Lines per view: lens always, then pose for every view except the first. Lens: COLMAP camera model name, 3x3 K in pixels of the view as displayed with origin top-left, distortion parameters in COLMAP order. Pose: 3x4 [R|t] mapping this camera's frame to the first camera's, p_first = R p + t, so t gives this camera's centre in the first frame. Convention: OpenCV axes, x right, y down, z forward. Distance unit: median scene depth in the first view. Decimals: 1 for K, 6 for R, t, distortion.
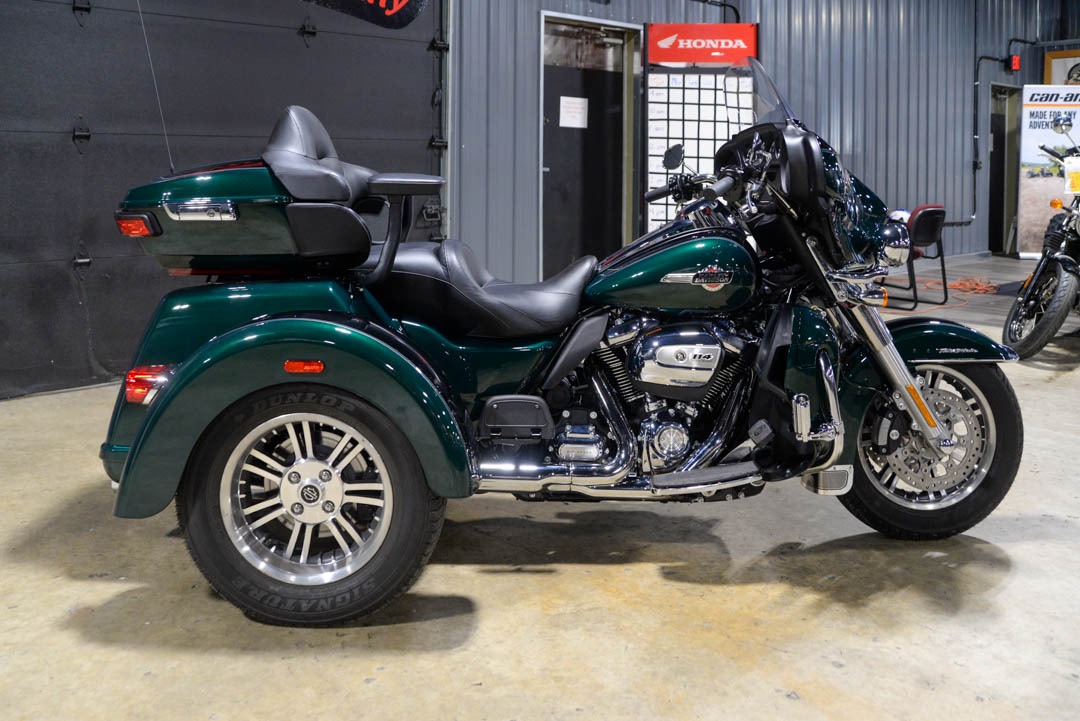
lens RADIAL K [[962.2, 0, 540.0], [0, 962.2, 360.5], [0, 0, 1]] dist [-0.087650, 0.122618]
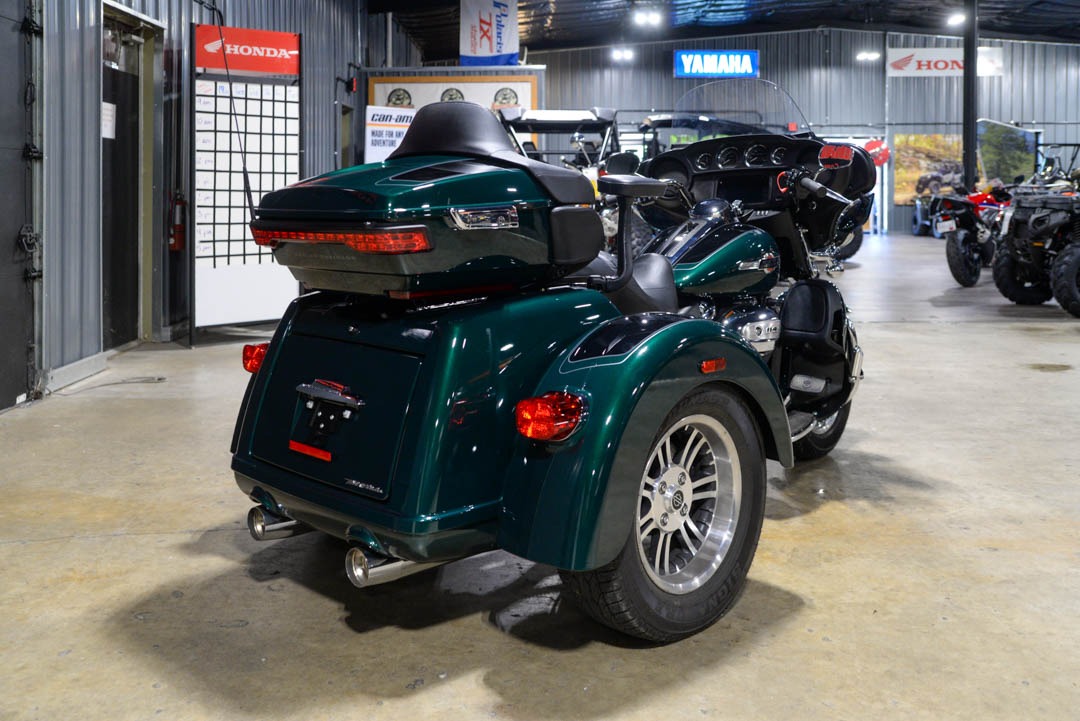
lens RADIAL K [[1018.8, 0, 540.0], [0, 1018.8, 360.5], [0, 0, 1]] dist [-0.067280, 0.120904]
pose [[0.691989, -0.133532, 0.709451, -0.370290], [0.156312, 0.987145, 0.033335, -0.020234], [-0.704782, 0.087828, 0.703966, 0.124779]]
